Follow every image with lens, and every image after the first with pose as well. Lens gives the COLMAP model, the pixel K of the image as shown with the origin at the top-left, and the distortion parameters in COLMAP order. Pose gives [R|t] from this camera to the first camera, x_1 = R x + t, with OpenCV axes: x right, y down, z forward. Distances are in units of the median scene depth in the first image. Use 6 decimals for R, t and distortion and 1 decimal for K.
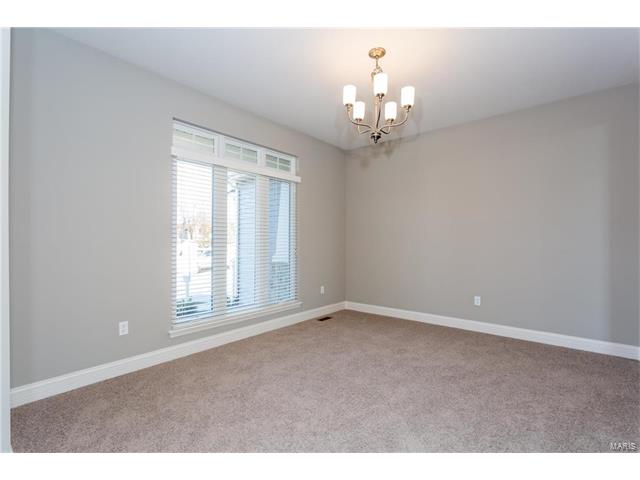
lens RADIAL K [[305.8, 0, 322.2], [0, 305.8, 237.3], [0, 0, 1]] dist [-0.000496, 0.002219]
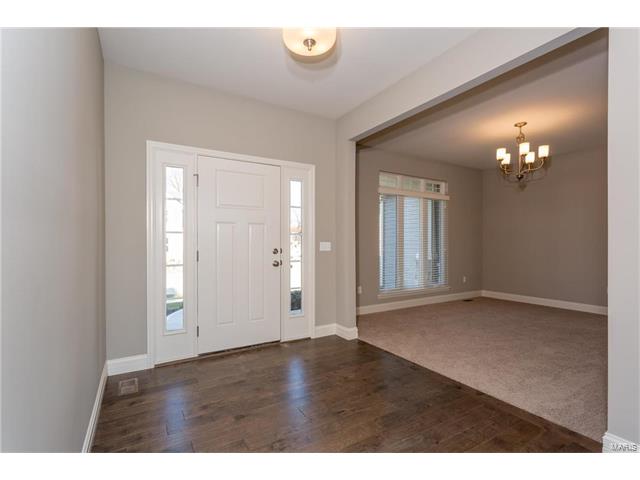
lens RADIAL K [[305.8, 0, 317.6], [0, 305.8, 242.1], [0, 0, 1]] dist [-0.000496, 0.002219]
pose [[0.939491, -0.003641, -0.342554, -0.169643], [0.006030, 0.999964, 0.005911, -0.001881], [0.342521, -0.007619, 0.939479, -0.542701]]
